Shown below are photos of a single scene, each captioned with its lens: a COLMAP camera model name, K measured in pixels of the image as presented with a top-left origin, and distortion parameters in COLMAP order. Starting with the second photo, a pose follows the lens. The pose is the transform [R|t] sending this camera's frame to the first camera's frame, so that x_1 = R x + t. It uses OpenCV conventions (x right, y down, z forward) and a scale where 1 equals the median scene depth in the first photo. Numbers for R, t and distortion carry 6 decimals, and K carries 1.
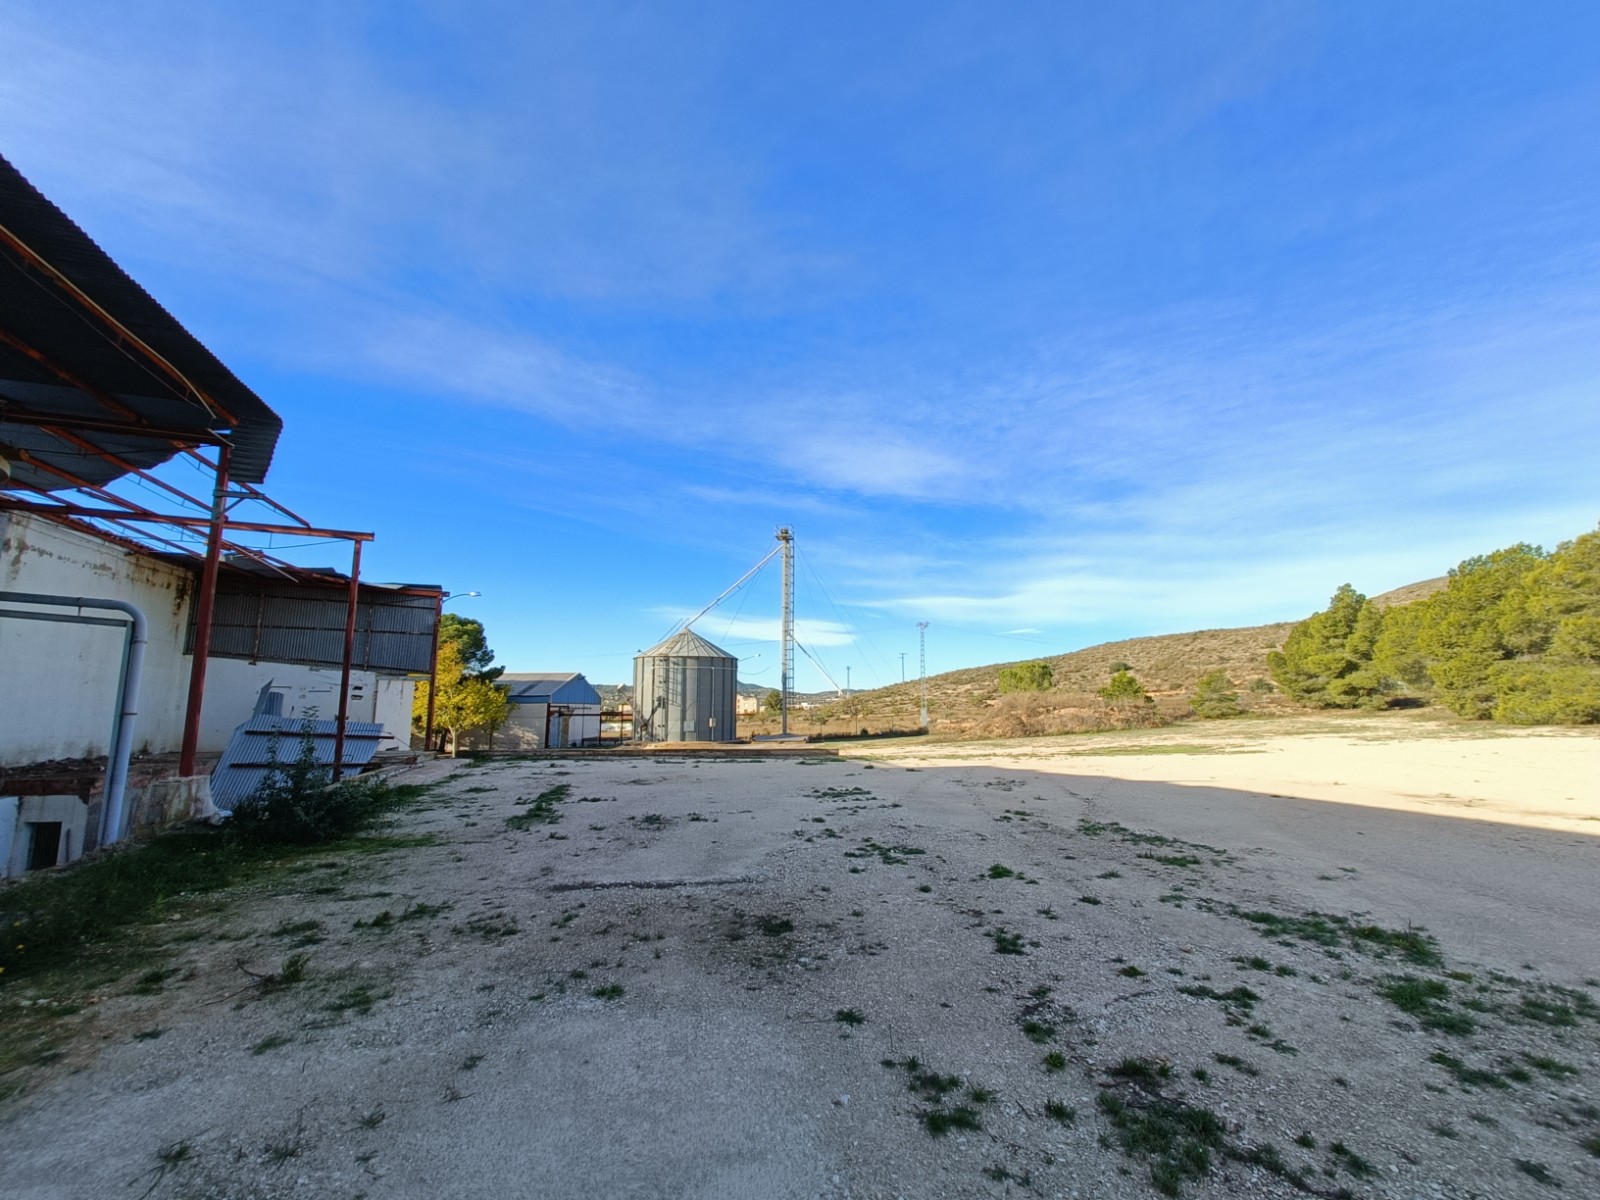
lens RADIAL K [[712.0, 0, 802.5], [0, 712.0, 602.8], [0, 0, 1]] dist [0.001431, 0.000053]
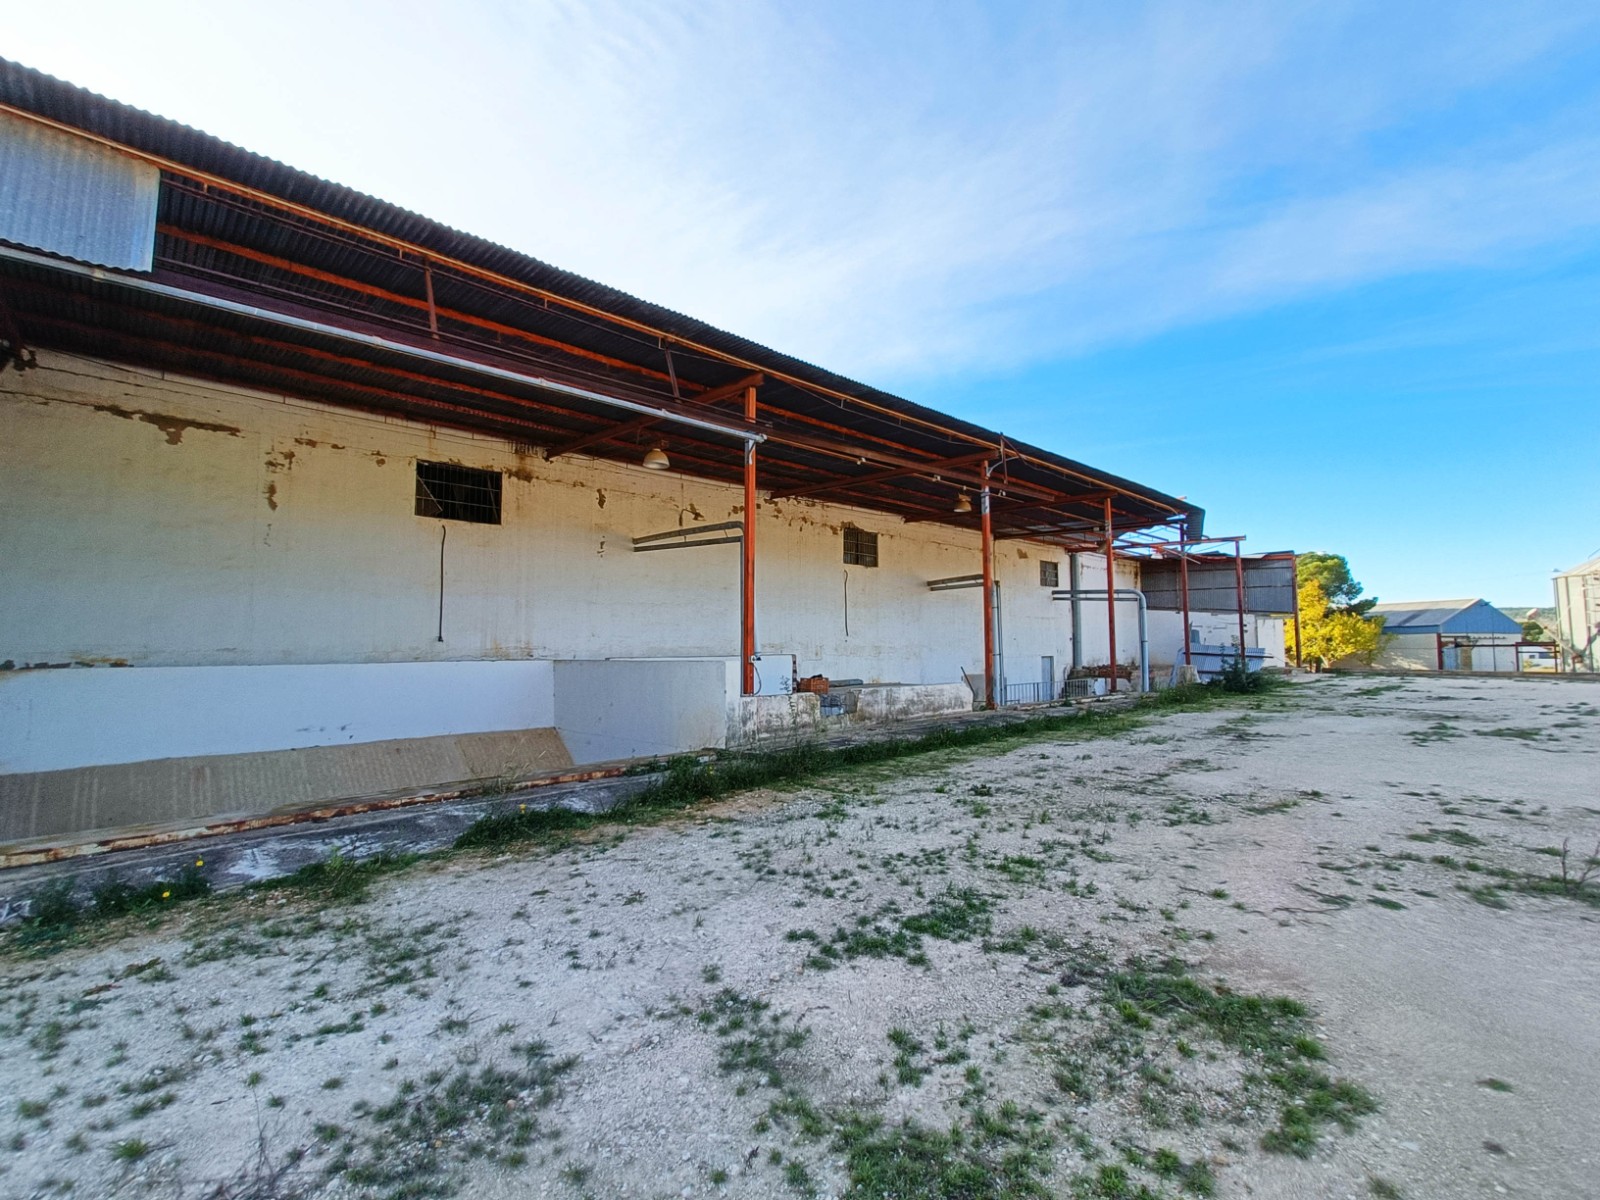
lens RADIAL K [[712.0, 0, 802.5], [0, 712.0, 602.8], [0, 0, 1]] dist [0.001431, 0.000053]
pose [[0.463590, -0.060383, -0.883990, 0.085264], [0.140421, 0.990074, 0.006012, -0.020735], [0.874852, -0.126918, 0.467467, -0.157322]]
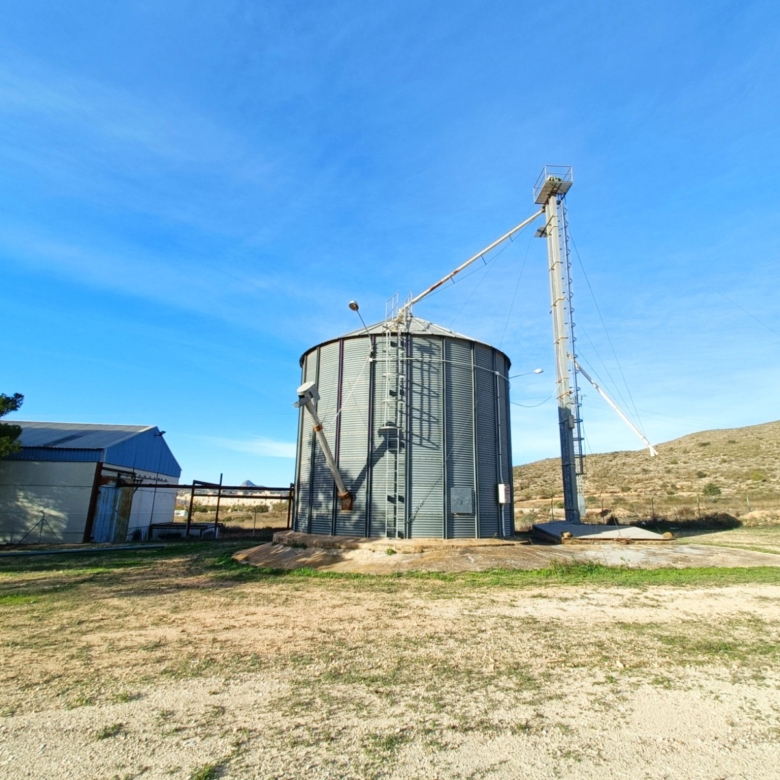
lens RADIAL K [[471.8, 0, 390.0], [0, 471.8, 390.0], [0, 0, 1]] dist [0.008881, 0.002594]
pose [[0.981822, 0.064785, 0.178405, -0.205365], [-0.048222, 0.994245, -0.095661, 0.112689], [-0.183576, 0.085319, 0.979296, 0.598483]]
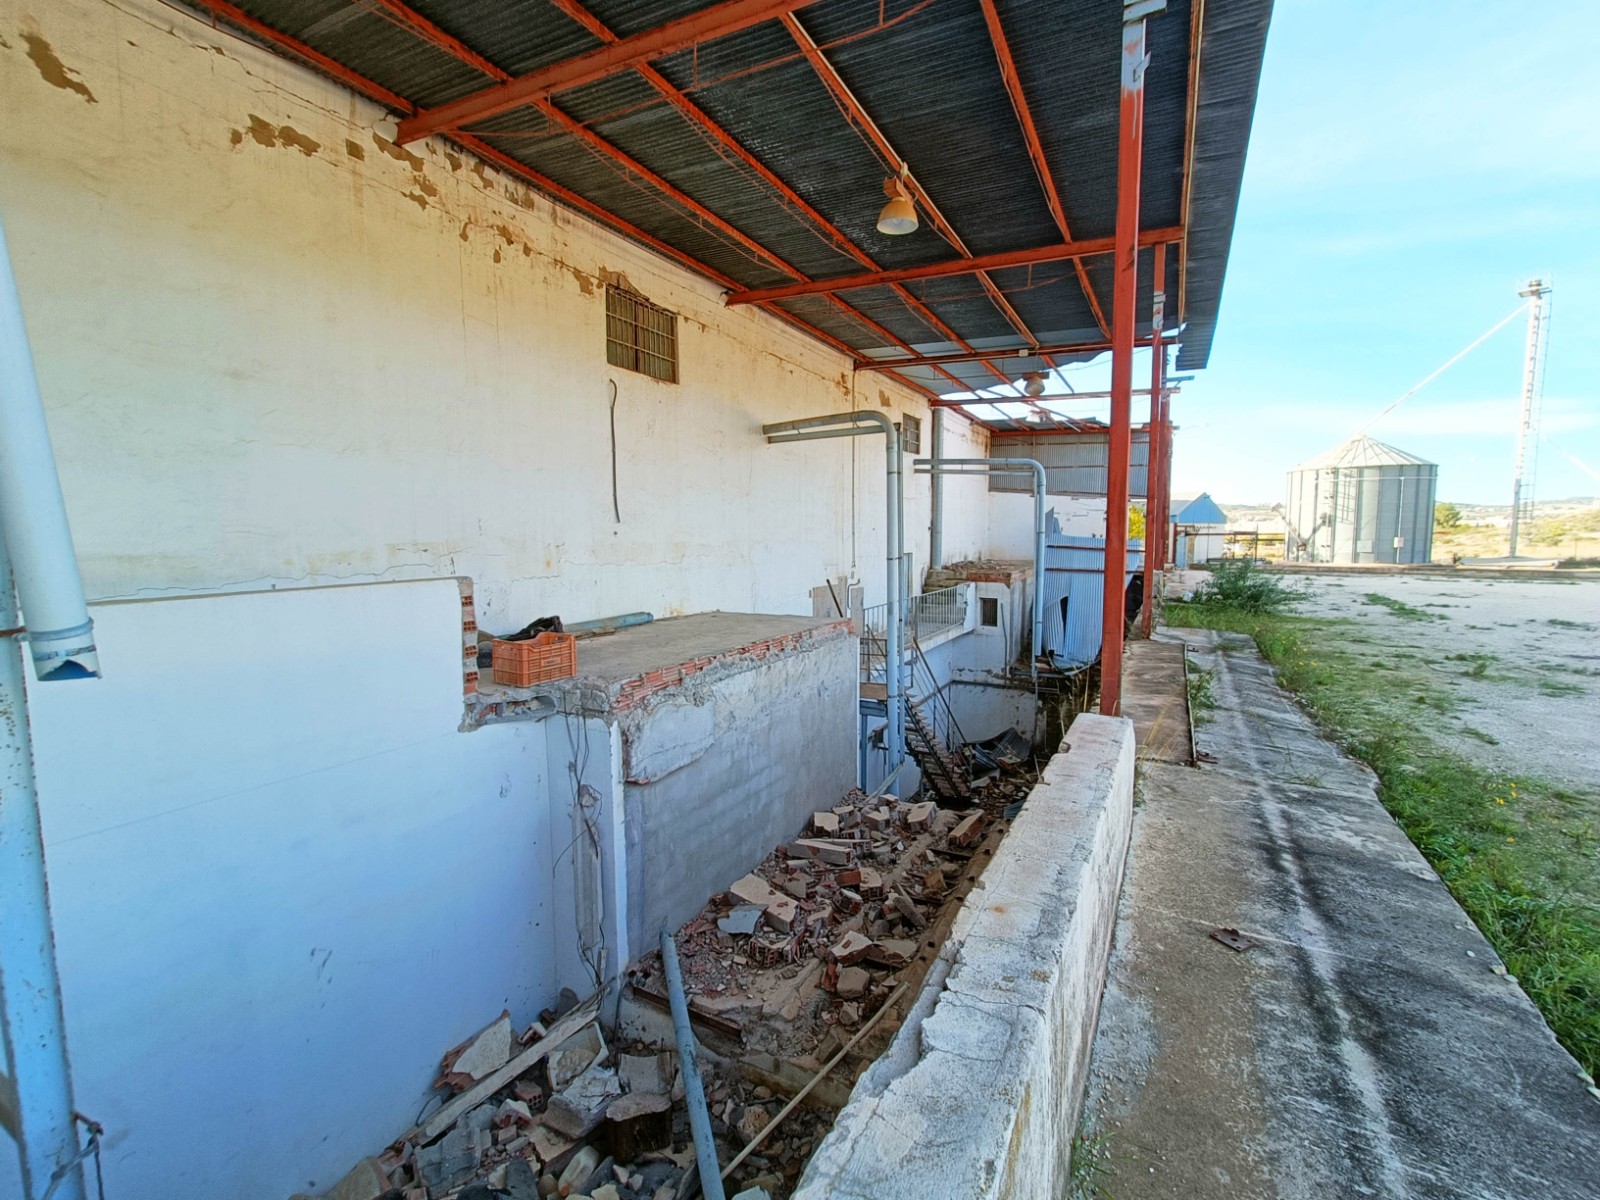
lens RADIAL K [[712.0, 0, 802.5], [0, 712.0, 602.8], [0, 0, 1]] dist [0.001431, 0.000053]
pose [[0.724289, 0.062563, -0.686652, -0.043544], [0.109733, 0.972722, 0.204376, -0.012136], [0.680708, -0.223376, 0.697667, -0.082037]]
